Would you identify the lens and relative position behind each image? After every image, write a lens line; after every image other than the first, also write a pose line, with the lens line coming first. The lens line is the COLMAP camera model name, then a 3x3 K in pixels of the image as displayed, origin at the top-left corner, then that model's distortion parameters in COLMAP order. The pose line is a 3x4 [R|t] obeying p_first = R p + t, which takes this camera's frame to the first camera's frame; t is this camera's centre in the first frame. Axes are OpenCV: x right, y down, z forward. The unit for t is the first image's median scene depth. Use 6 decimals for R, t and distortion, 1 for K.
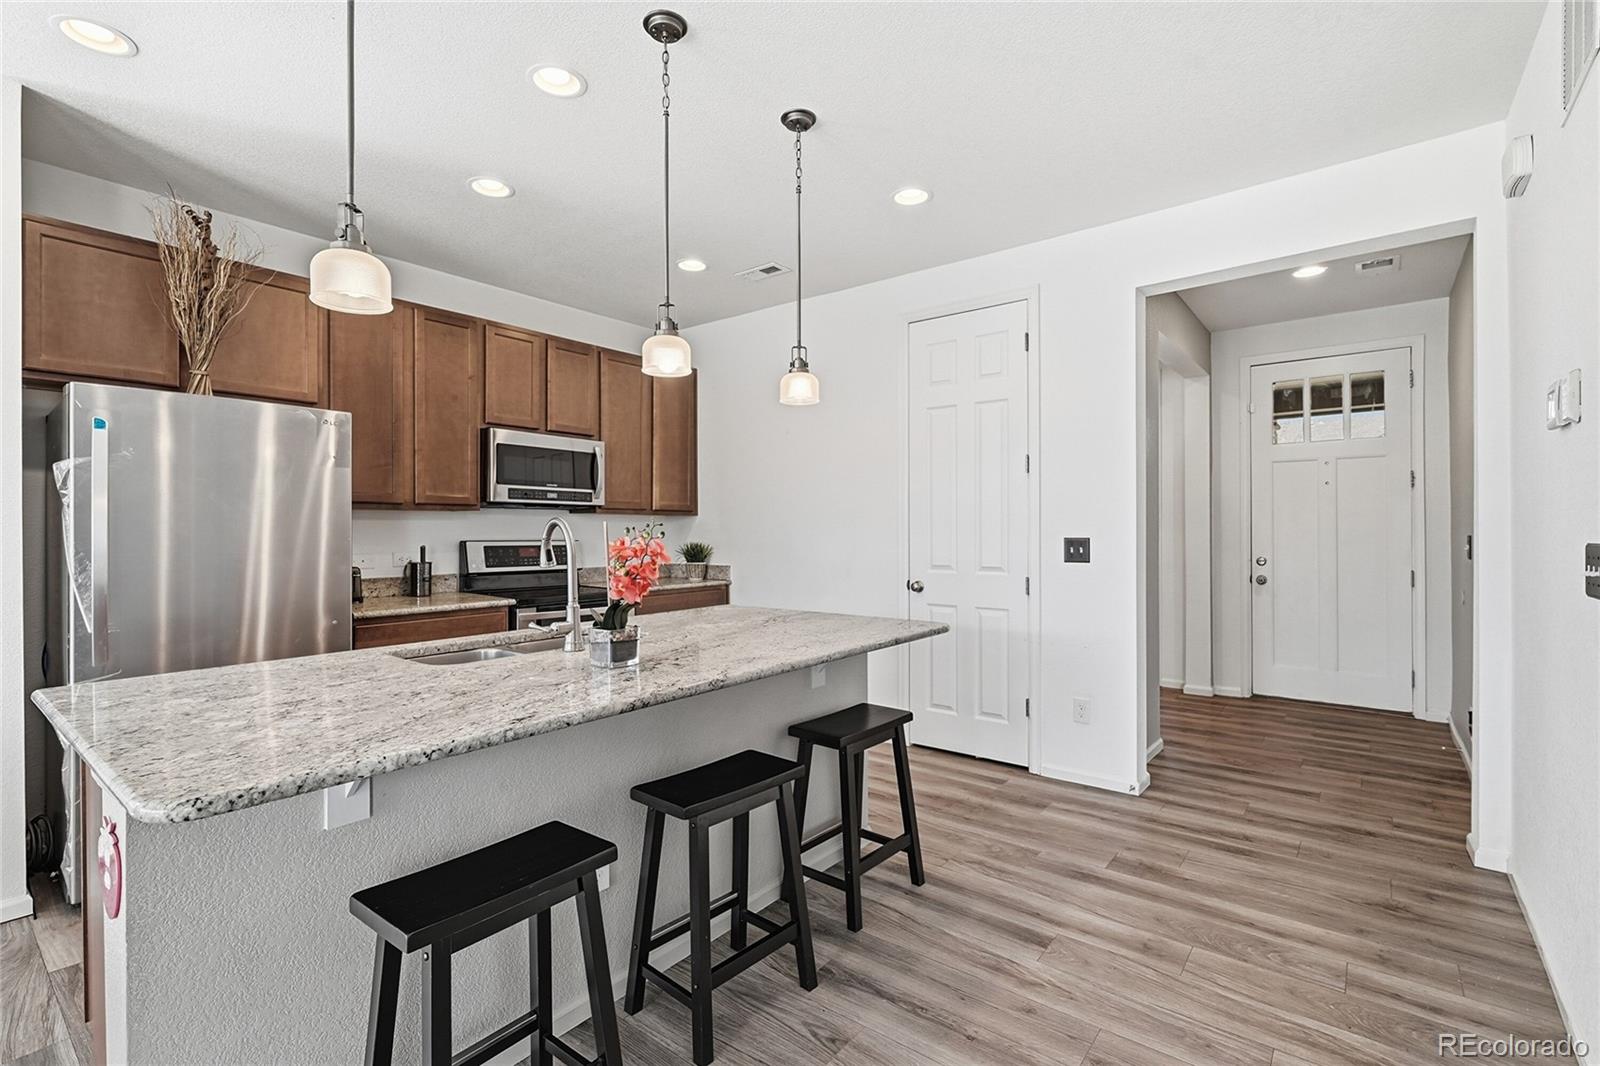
lens RADIAL K [[725.5, 0, 806.2], [0, 725.5, 530.5], [0, 0, 1]] dist [-0.001559, -0.001310]
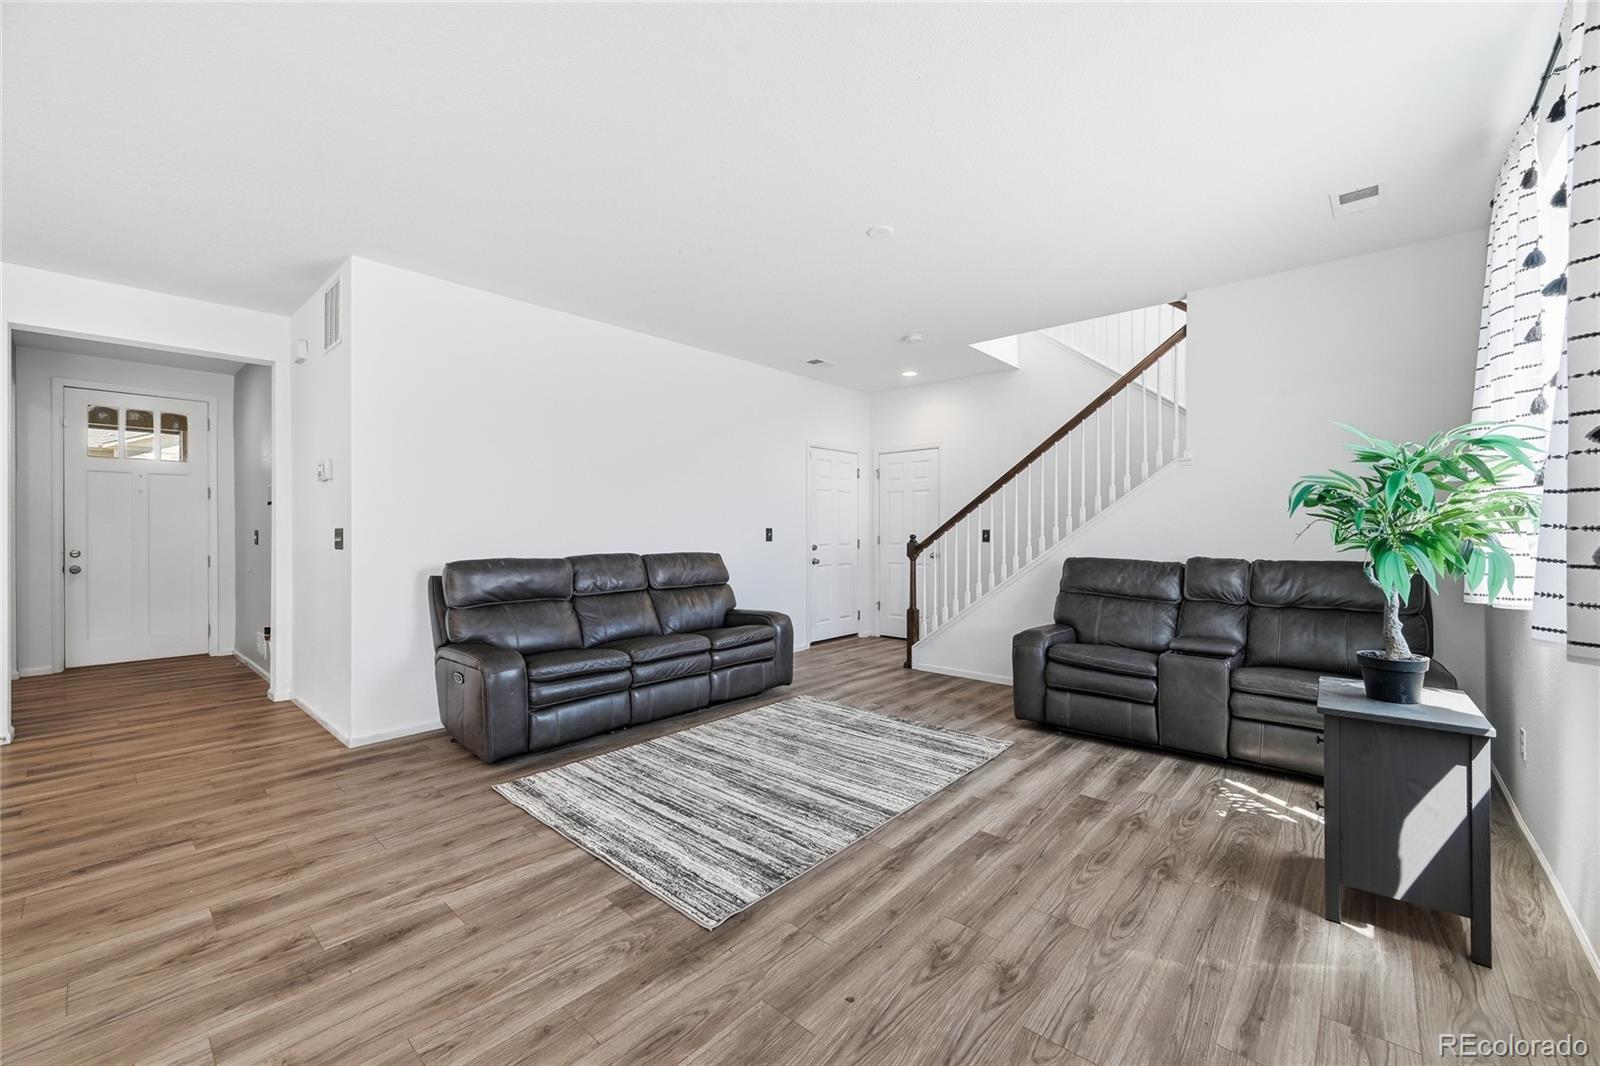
lens RADIAL K [[635.7, 0, 808.6], [0, 635.7, 530.2], [0, 0, 1]] dist [-0.000274, -0.000619]
pose [[0.051693, 0.005762, 0.998646, -0.471702], [0.003423, 0.999976, -0.005947, 0.018381], [-0.998657, 0.003725, 0.051672, -0.345252]]
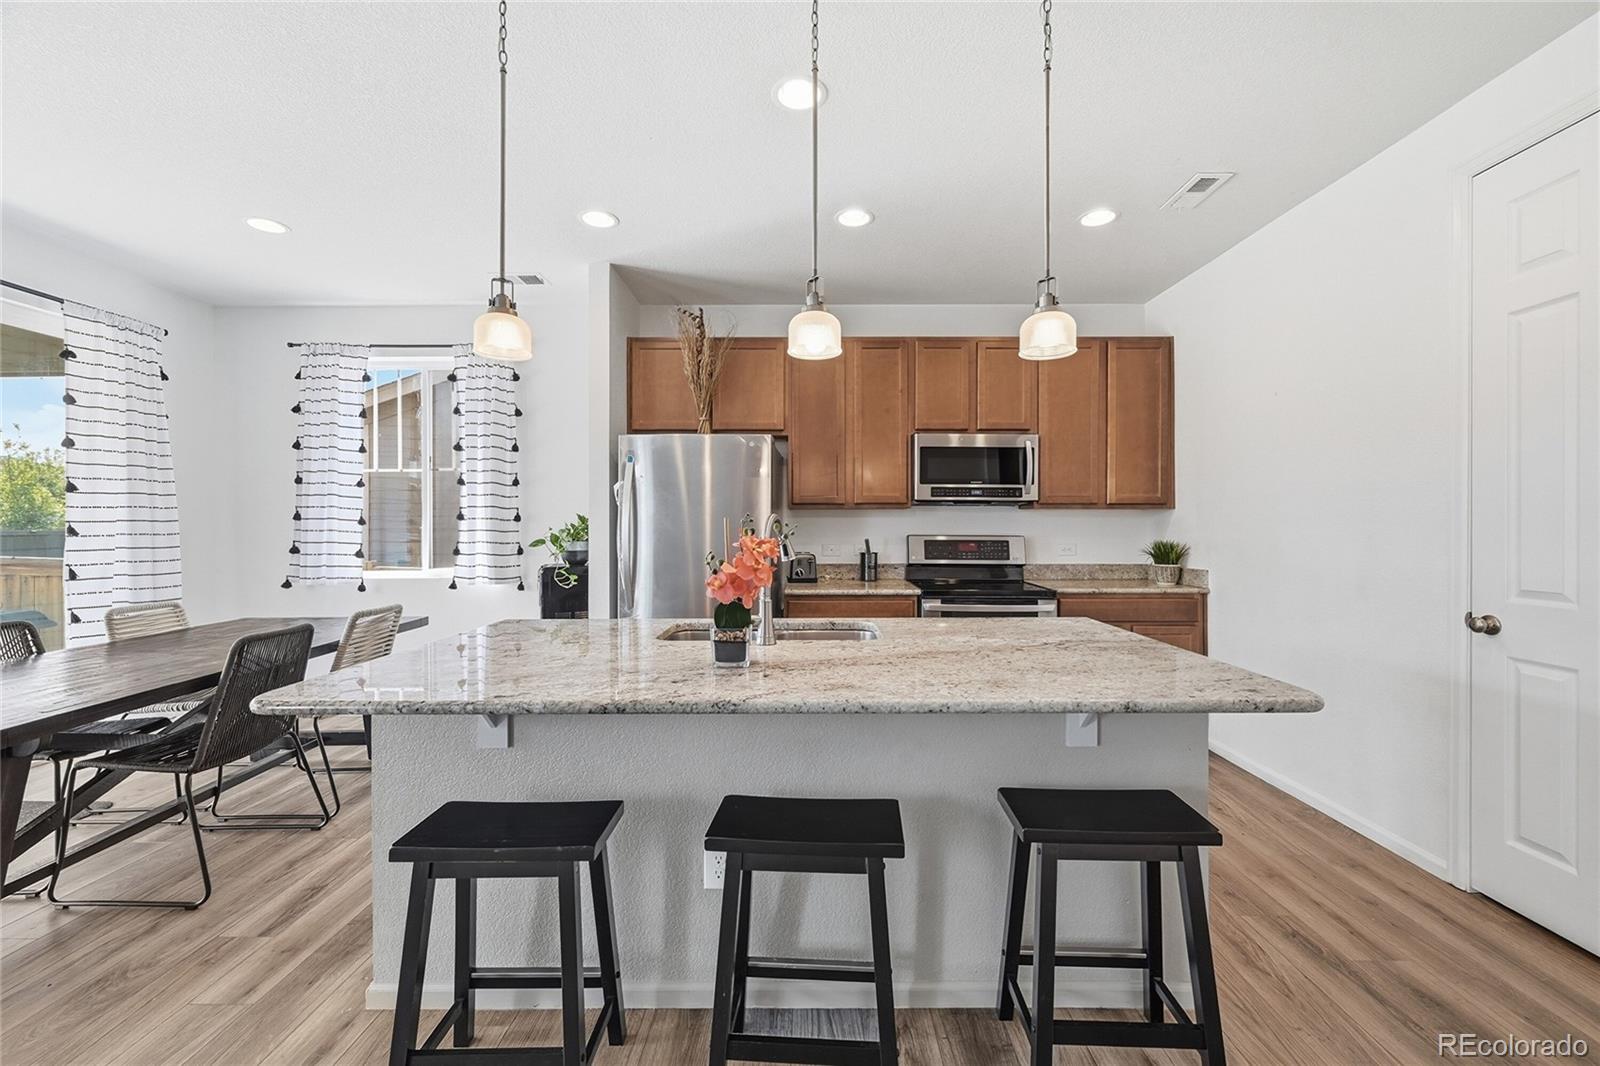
lens RADIAL K [[635.7, 0, 802.0], [0, 635.7, 526.7], [0, 0, 1]] dist [-0.000274, -0.000619]
pose [[0.612868, 0.002903, -0.790180, 0.232539], [-0.001896, 0.999996, 0.002203, -0.000834], [0.790183, 0.000148, 0.612870, 0.271706]]
